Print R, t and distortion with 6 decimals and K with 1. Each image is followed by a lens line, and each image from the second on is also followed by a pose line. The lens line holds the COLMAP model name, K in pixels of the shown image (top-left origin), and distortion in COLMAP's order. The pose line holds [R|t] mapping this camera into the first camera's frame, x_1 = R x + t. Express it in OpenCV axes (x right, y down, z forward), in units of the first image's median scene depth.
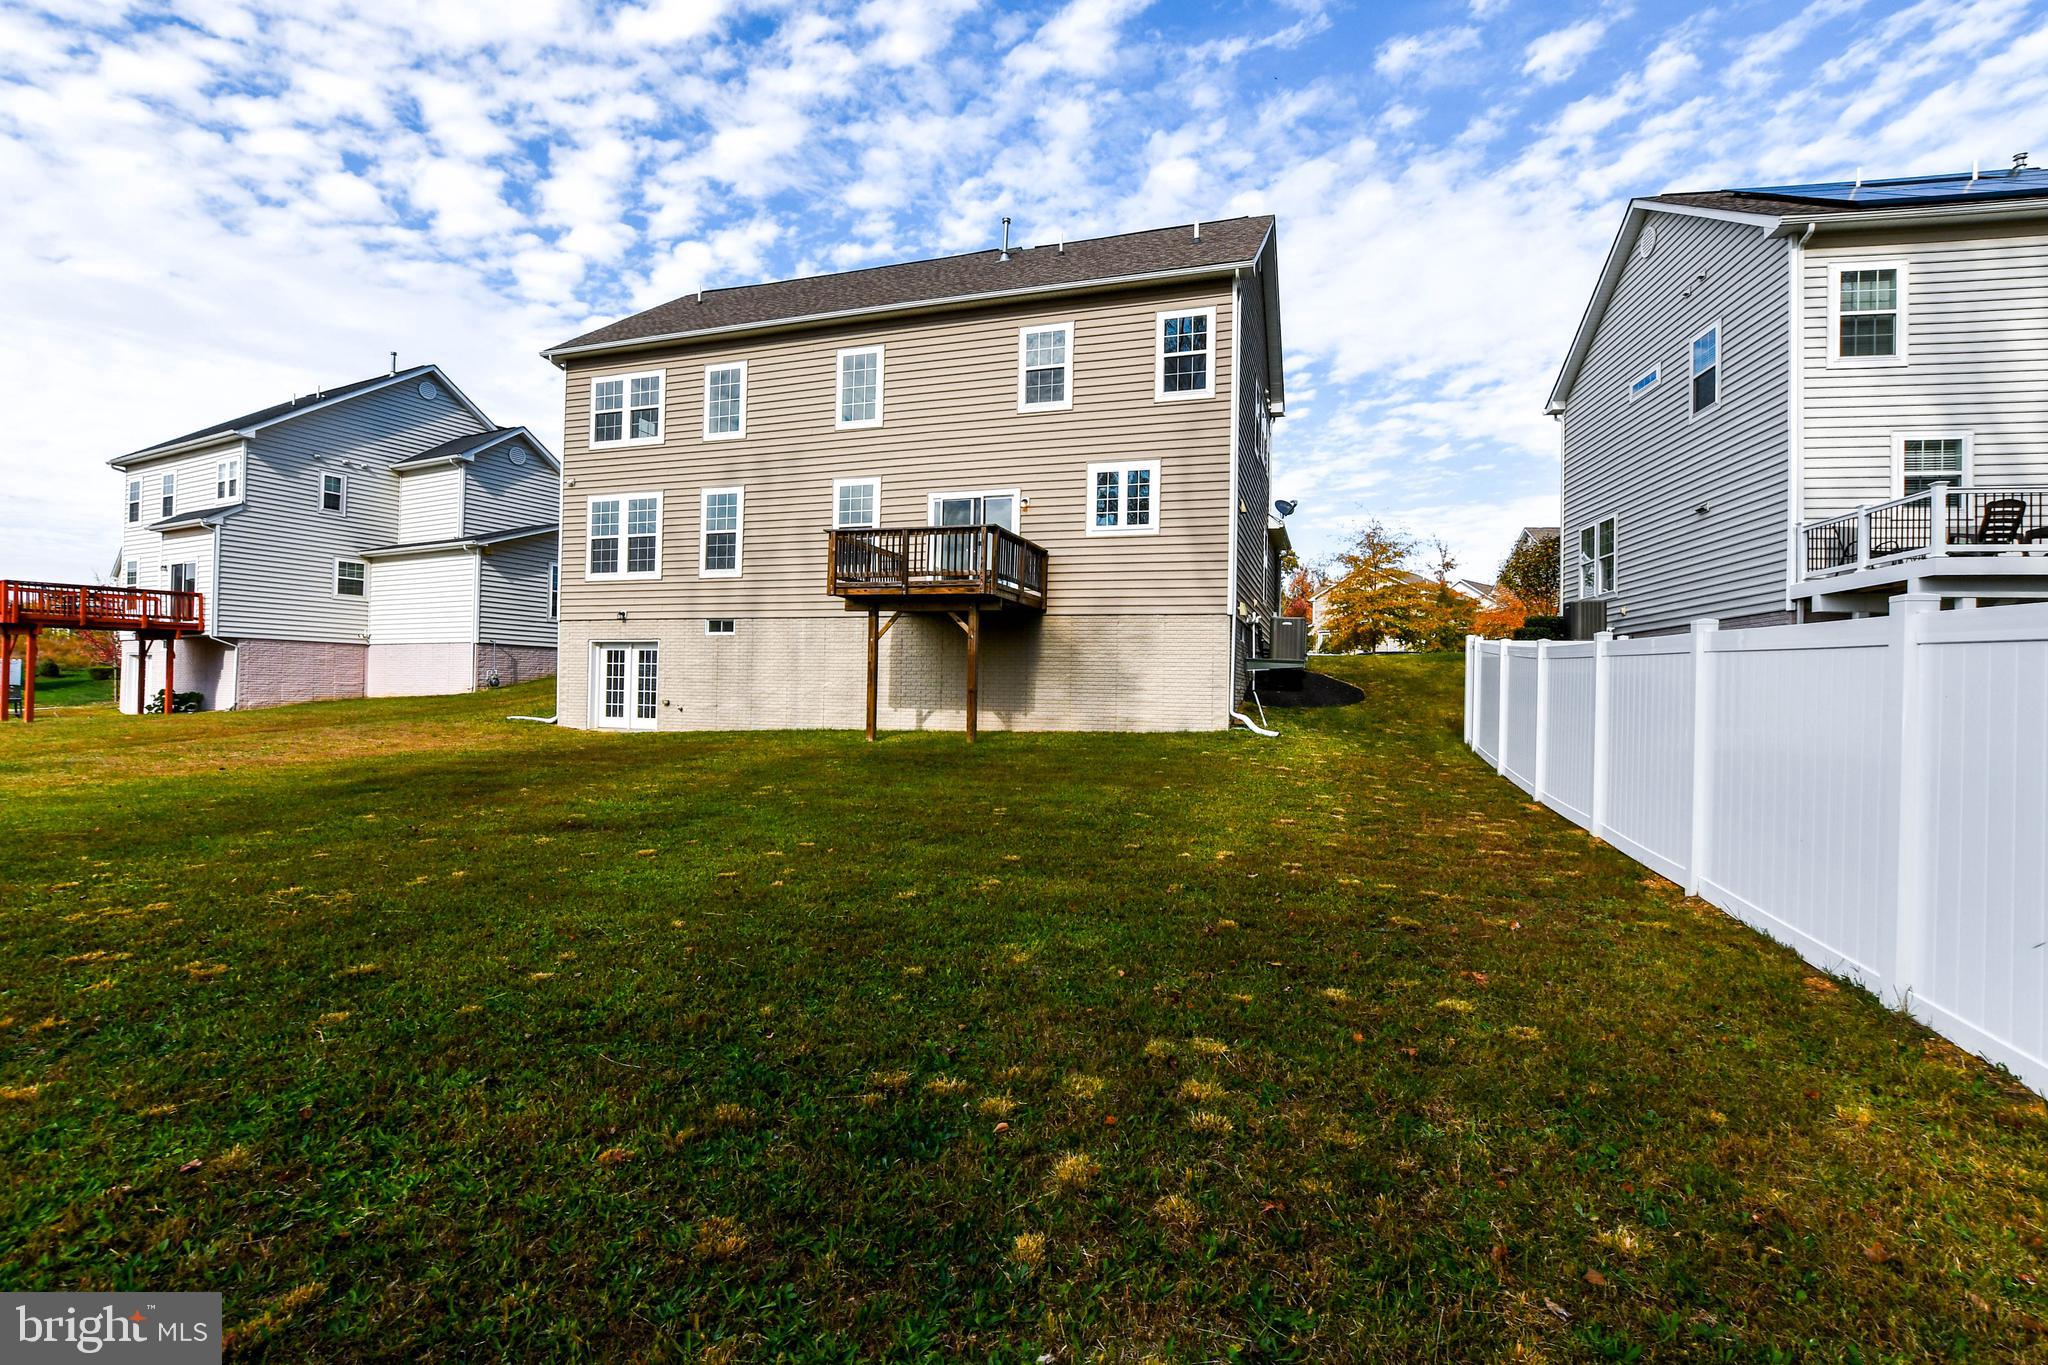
lens RADIAL K [[895.4, 0, 1019.3], [0, 895.4, 717.5], [0, 0, 1]] dist [-0.005105, -0.000184]
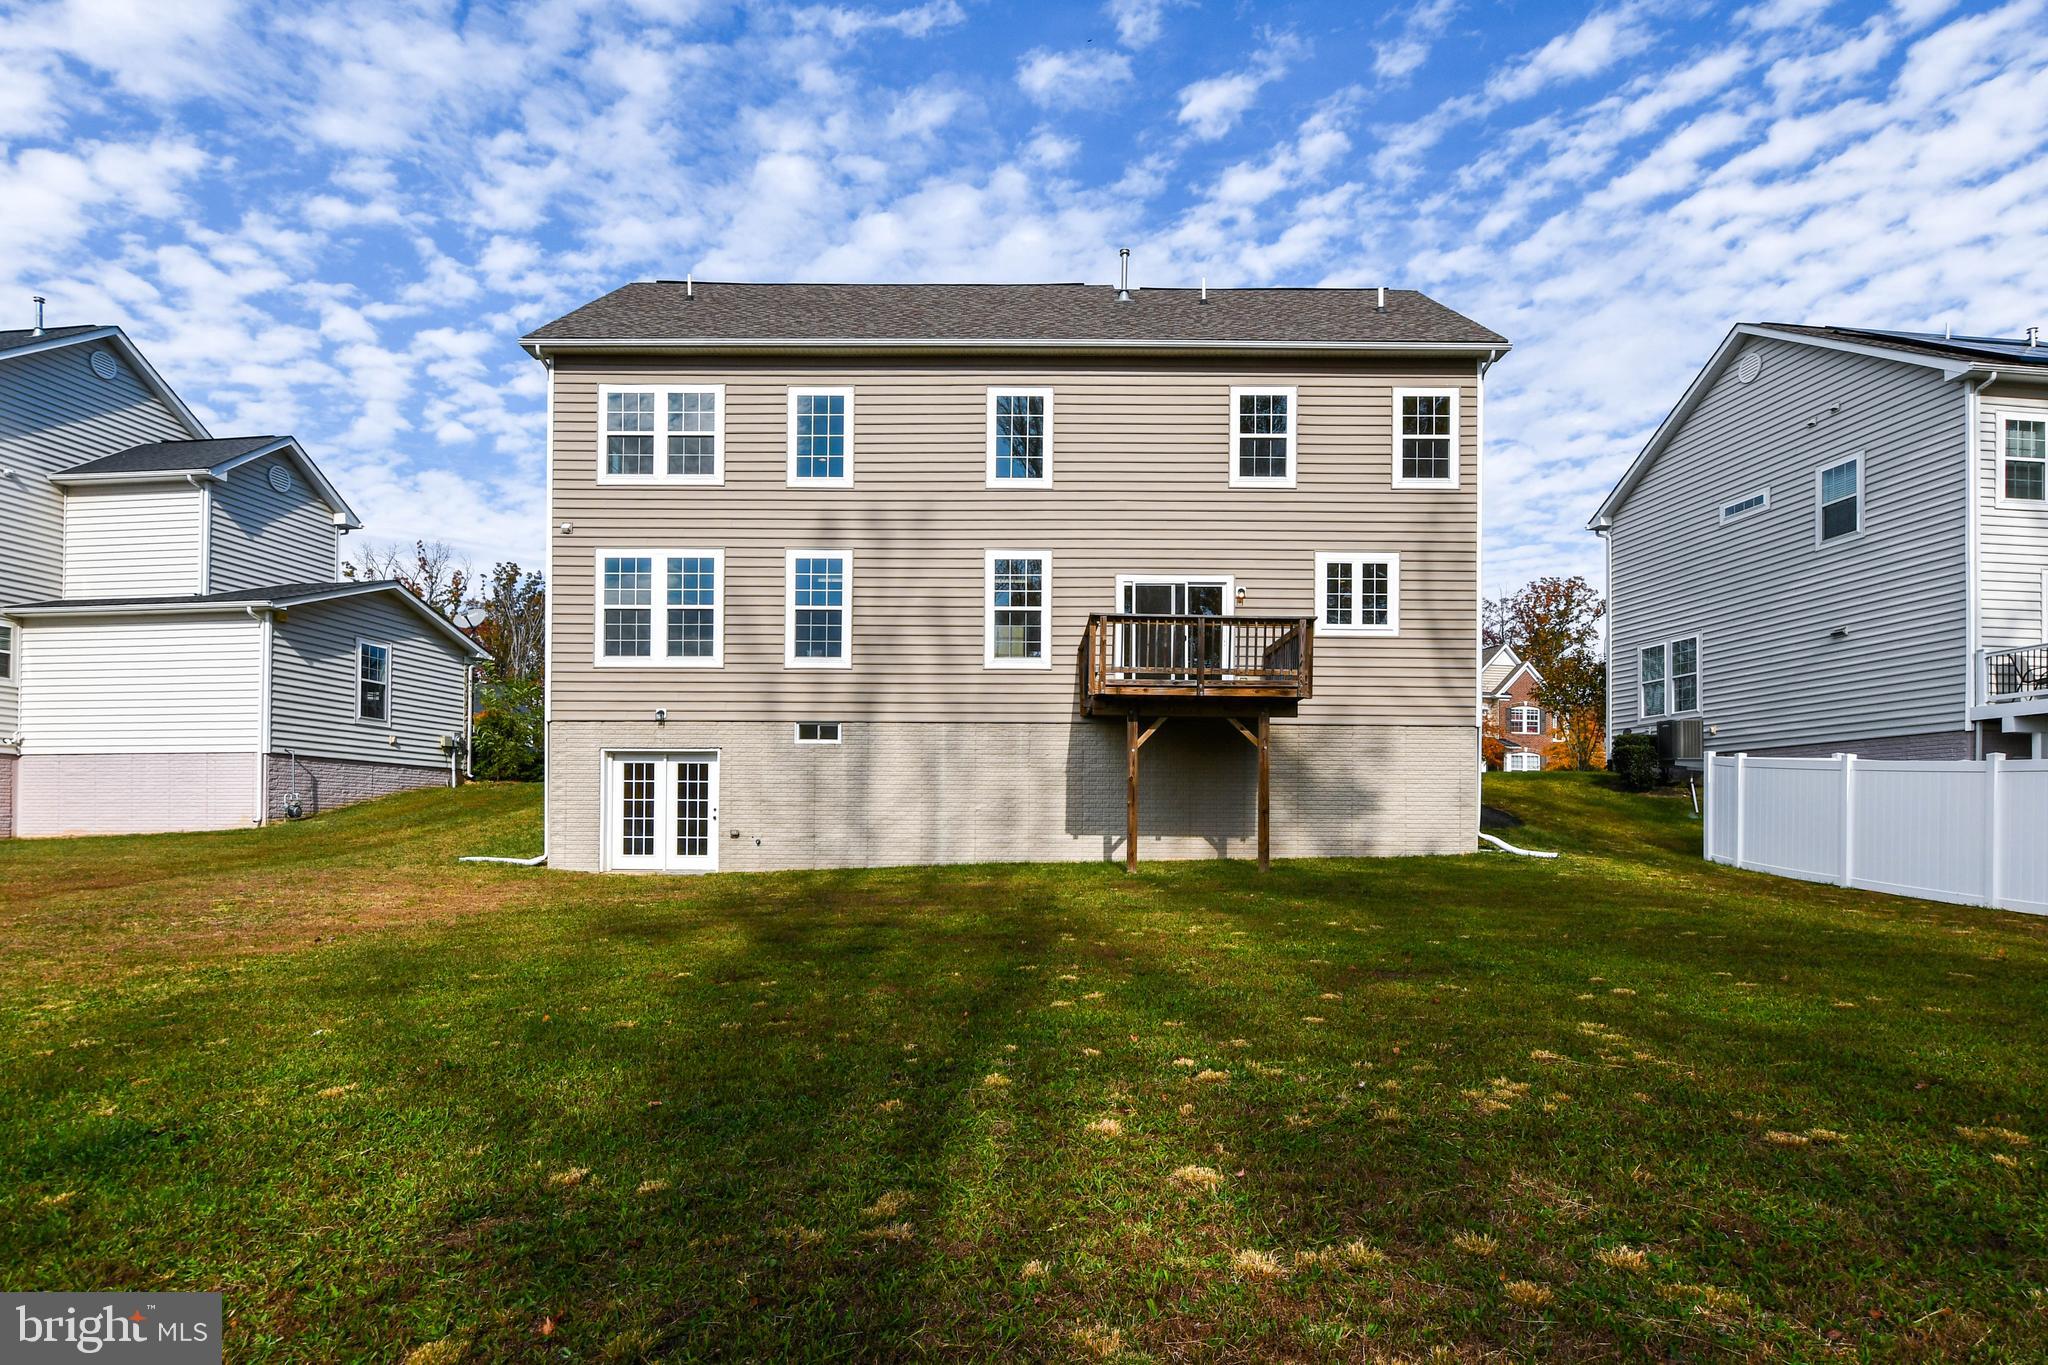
lens RADIAL K [[1083.2, 0, 1022.5], [0, 1083.2, 855.9], [0, 0, 1]] dist [0.004127, 0.001296]
pose [[0.952831, -0.018708, 0.302924, -0.451897], [0.019065, 0.999817, 0.001779, 0.005175], [-0.302902, 0.004080, 0.953013, 0.068413]]
